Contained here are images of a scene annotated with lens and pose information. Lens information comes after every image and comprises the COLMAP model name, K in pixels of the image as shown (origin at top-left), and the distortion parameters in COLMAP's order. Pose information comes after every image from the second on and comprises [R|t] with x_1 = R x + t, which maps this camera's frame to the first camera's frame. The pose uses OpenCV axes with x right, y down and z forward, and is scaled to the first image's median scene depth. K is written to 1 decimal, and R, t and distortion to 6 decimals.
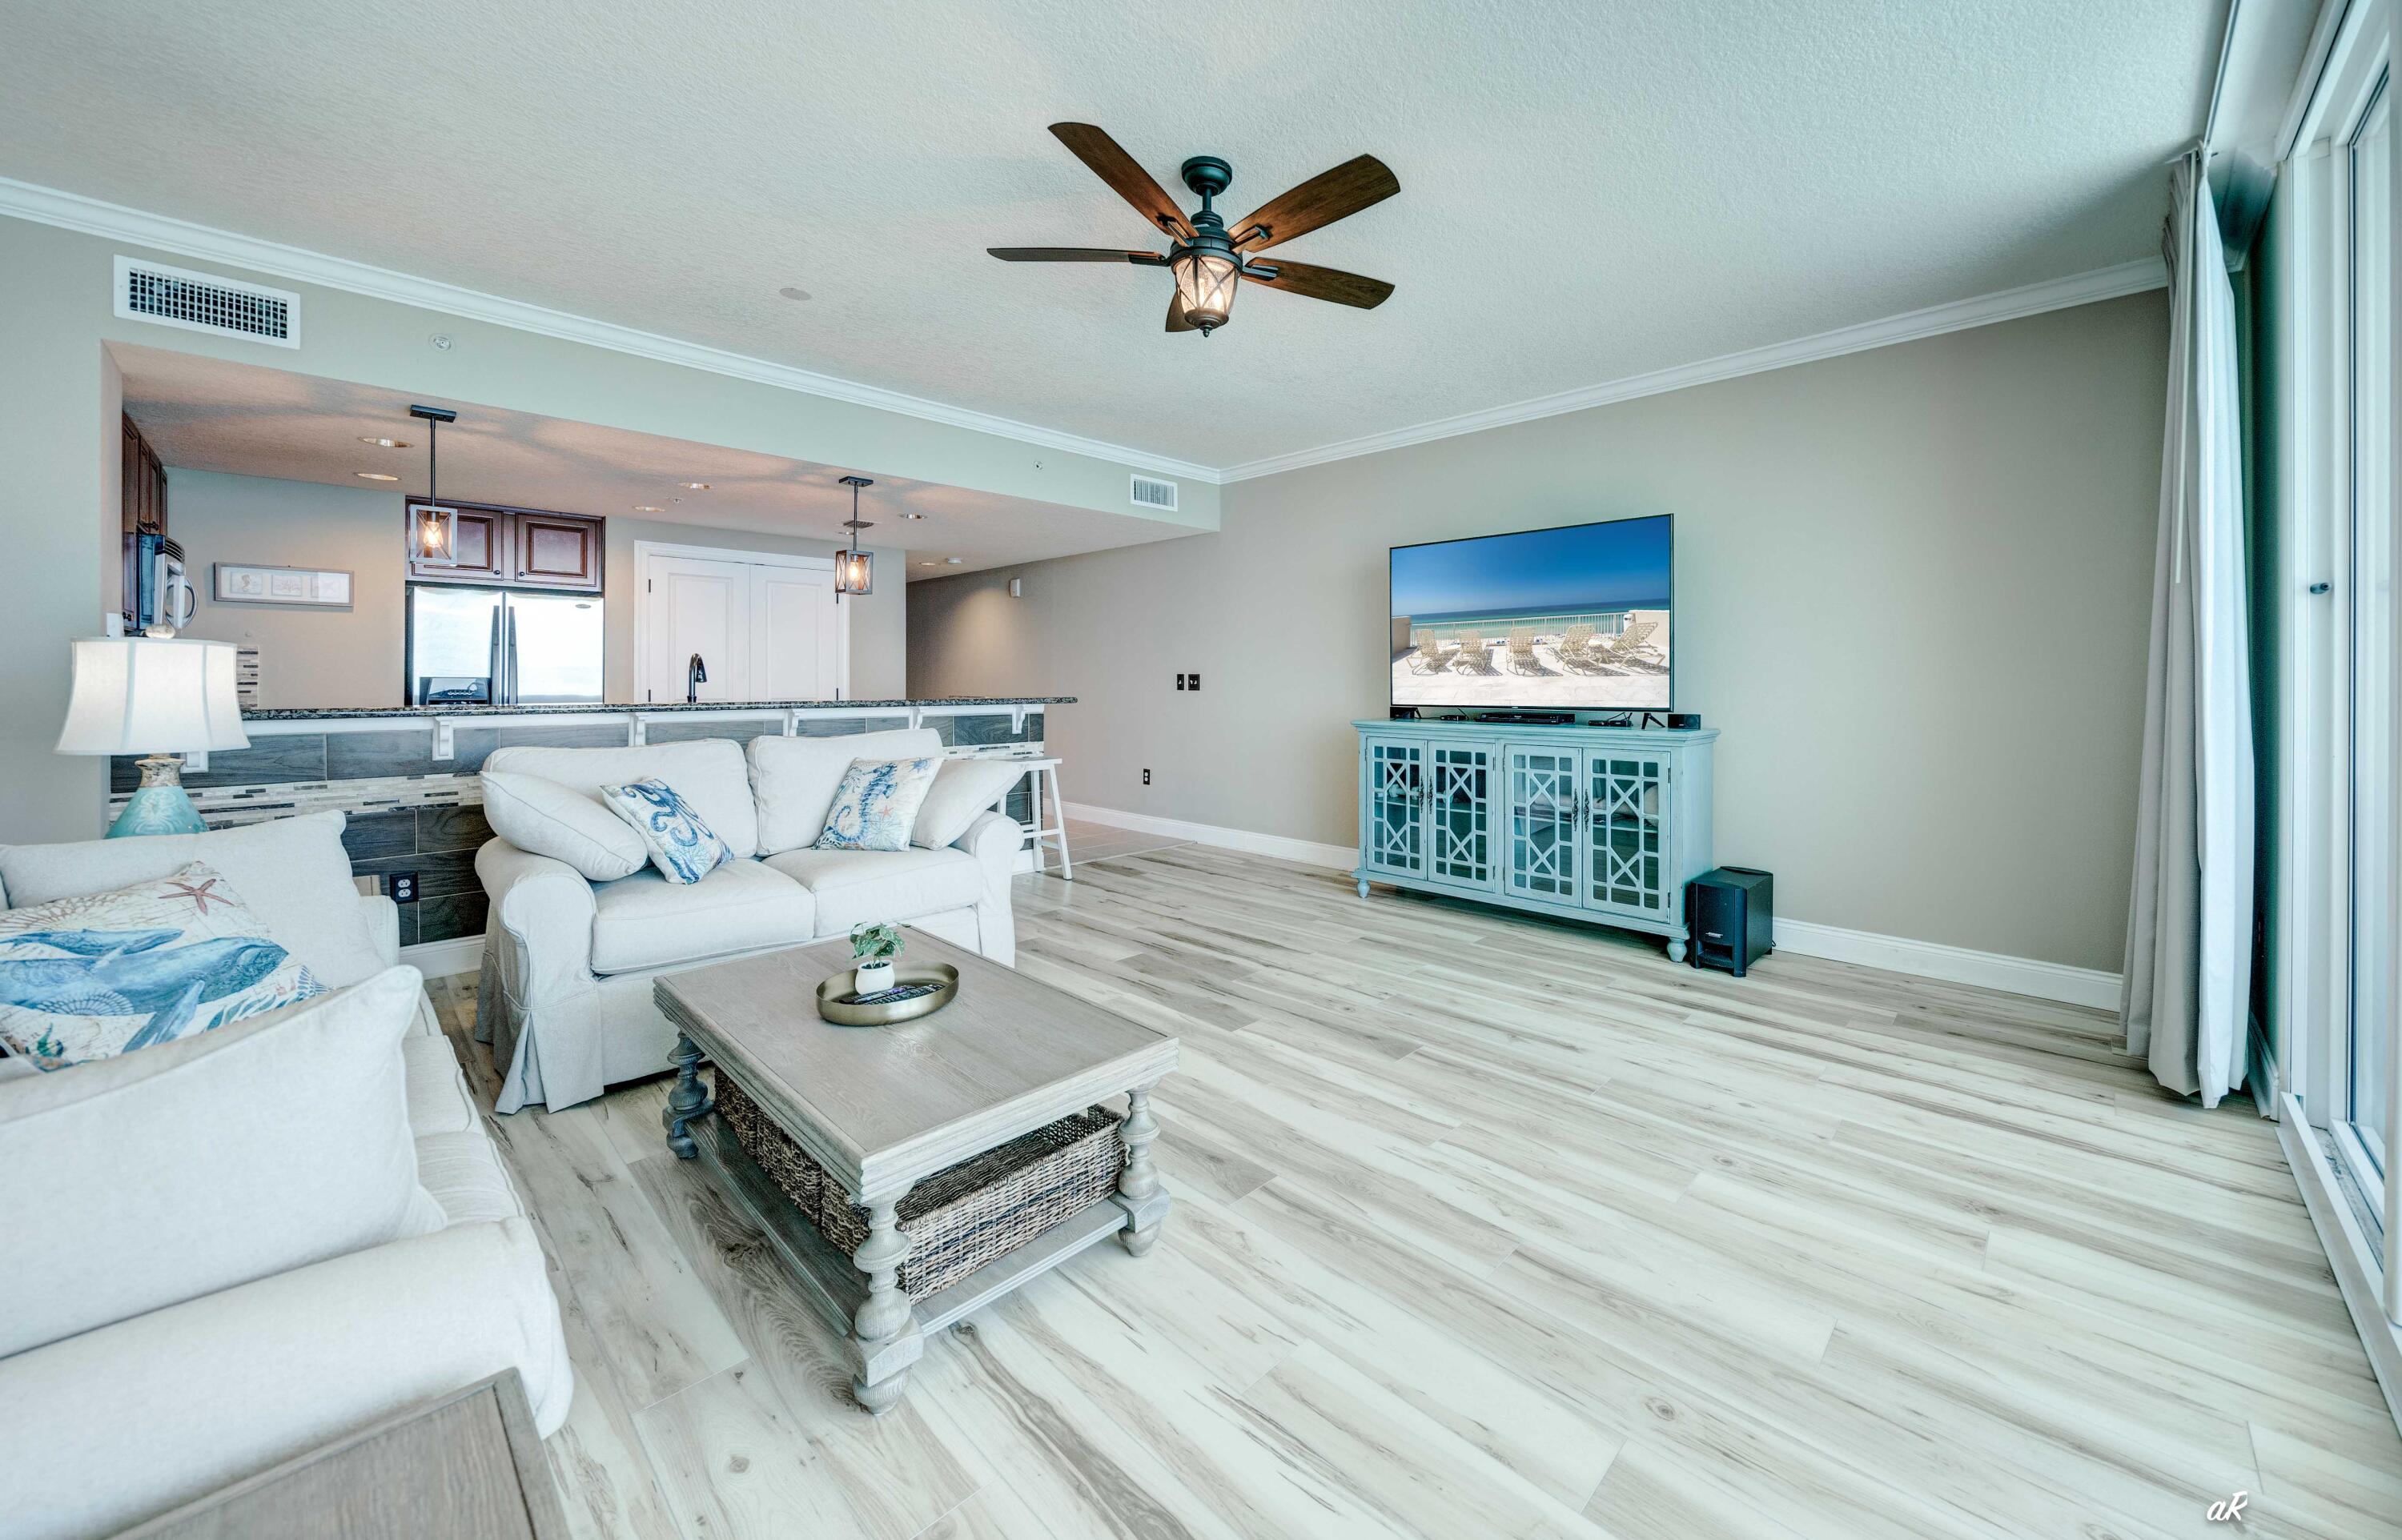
lens RADIAL K [[846.0, 0, 1202.5], [0, 846.0, 668.6], [0, 0, 1]] dist [-0.000758, -0.000026]
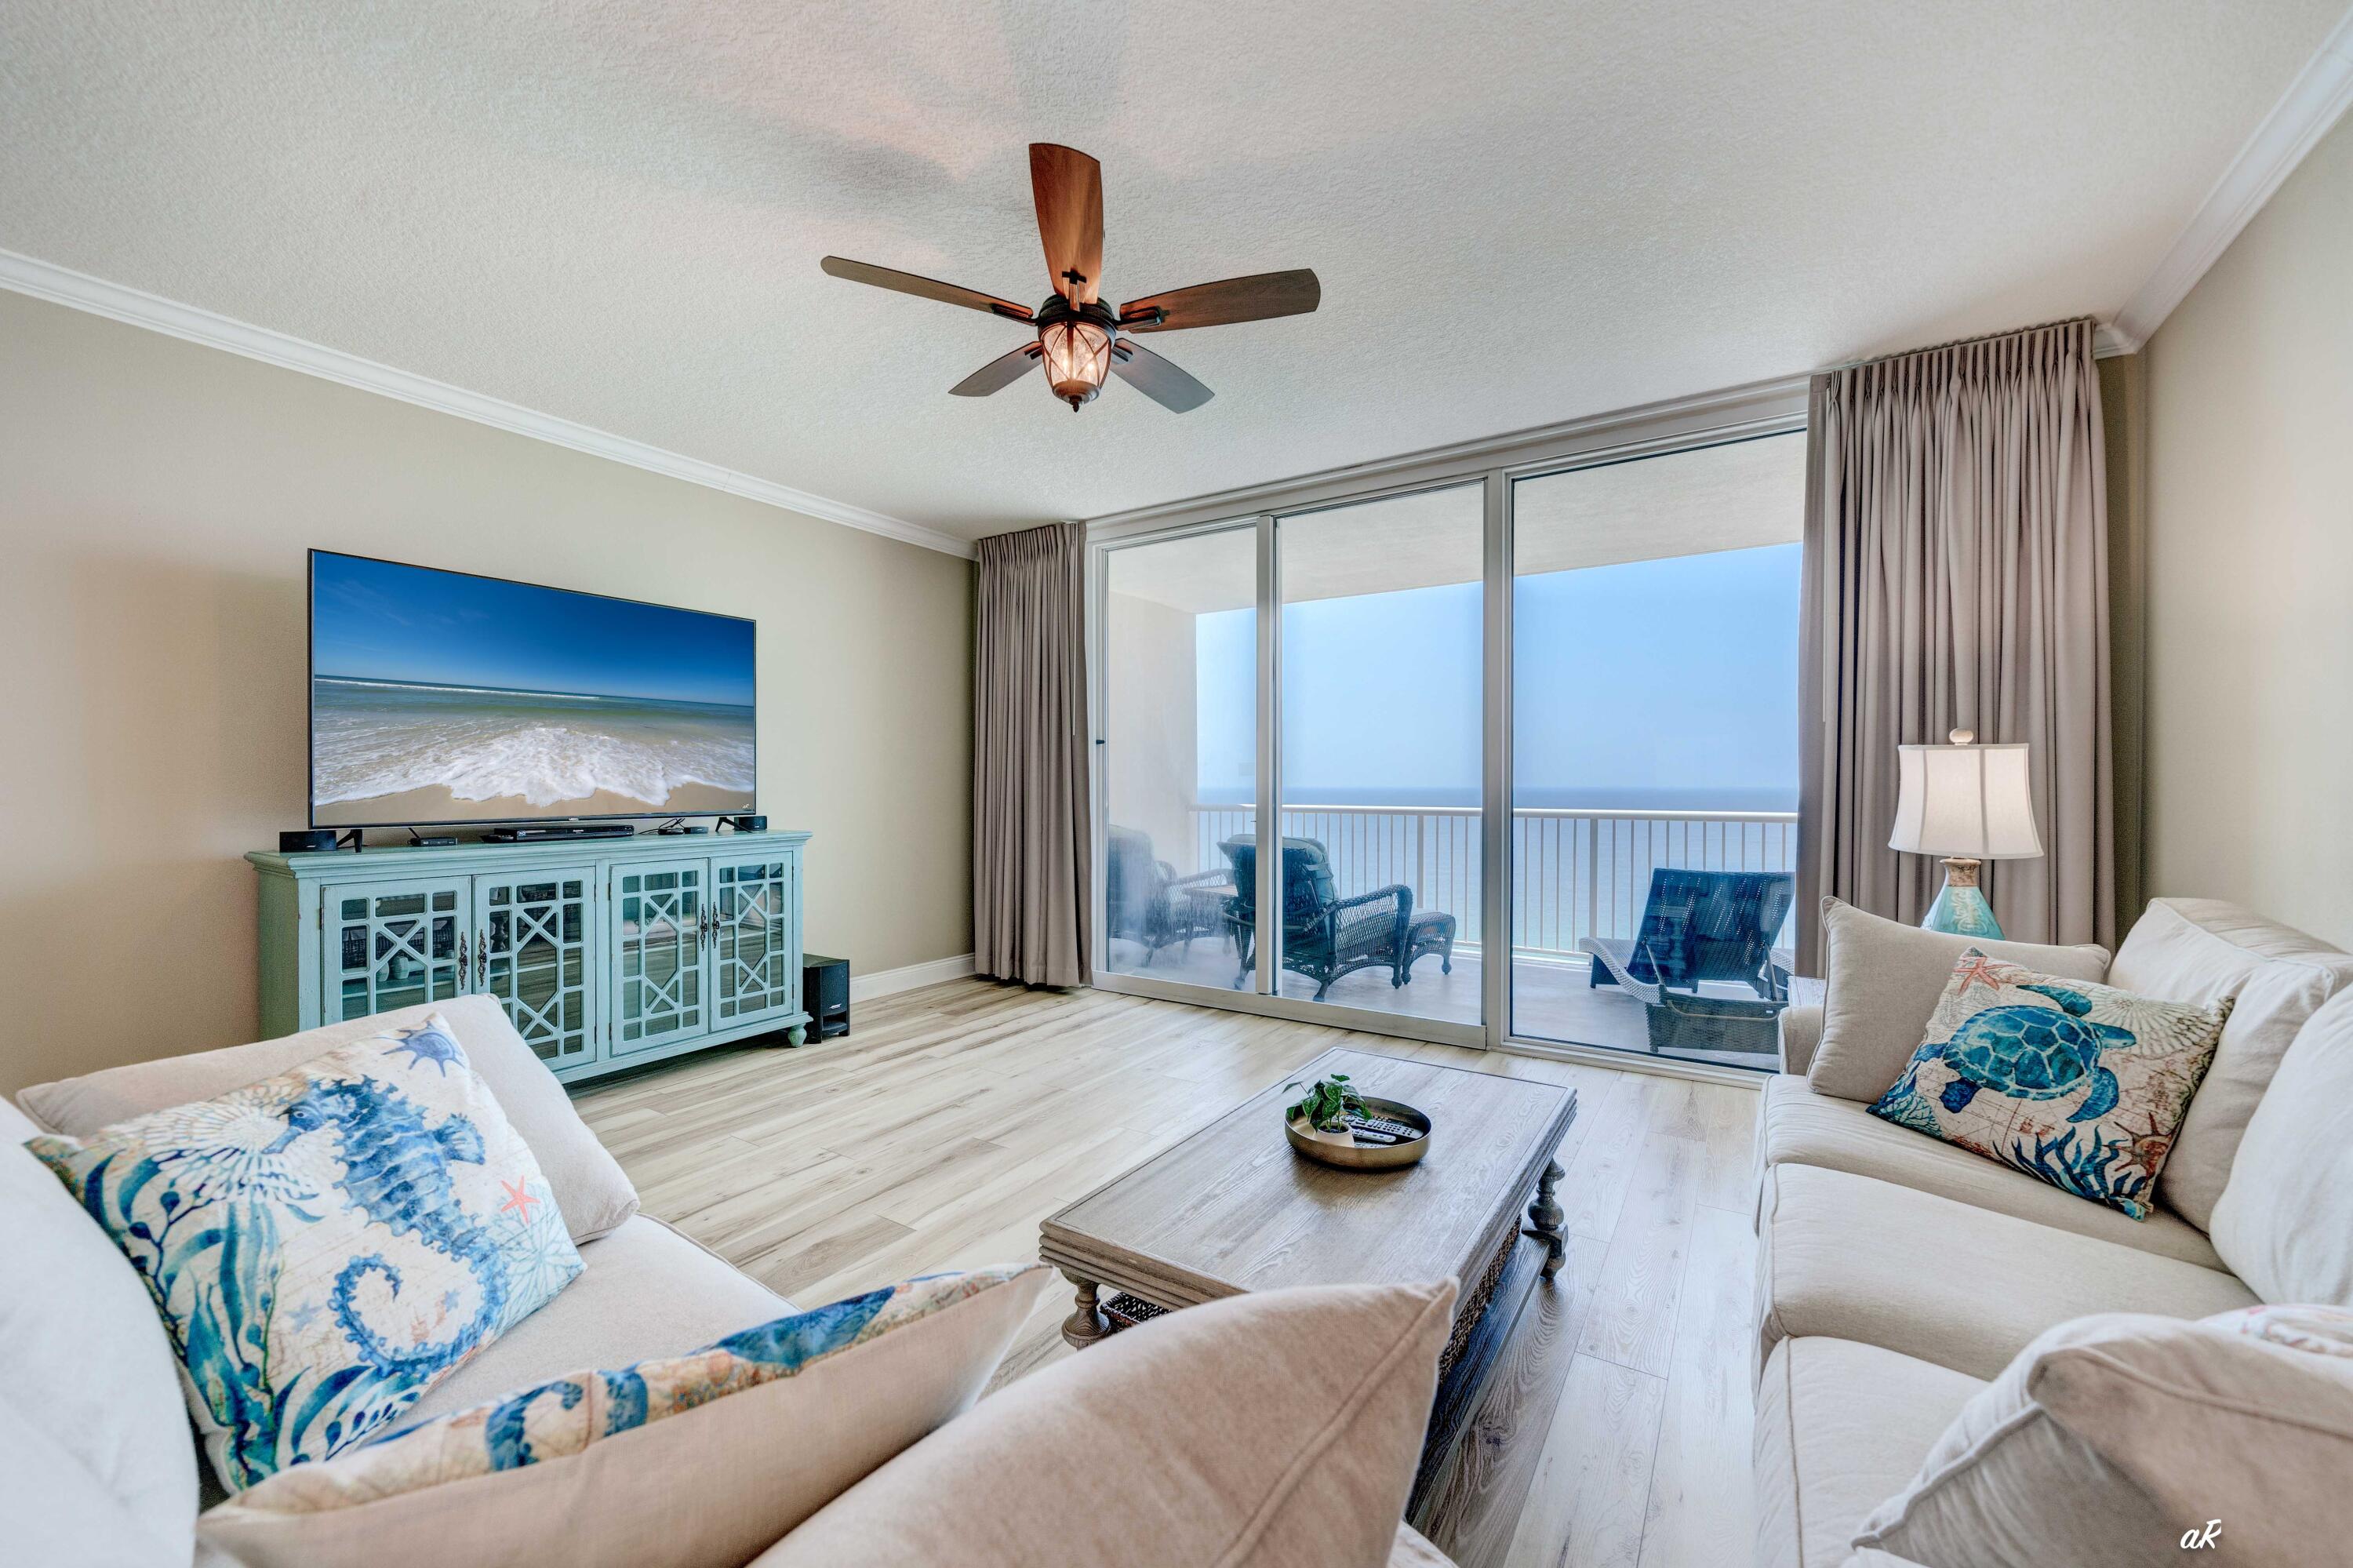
lens RADIAL K [[956.9, 0, 1176.5], [0, 956.9, 784.0], [0, 0, 1]] dist [0.000052, -0.000031]
pose [[-0.207239, 0.006022, 0.978272, -0.641243], [-0.004858, 0.999962, -0.007185, 0.018443], [-0.978278, -0.006241, -0.207202, 0.696868]]
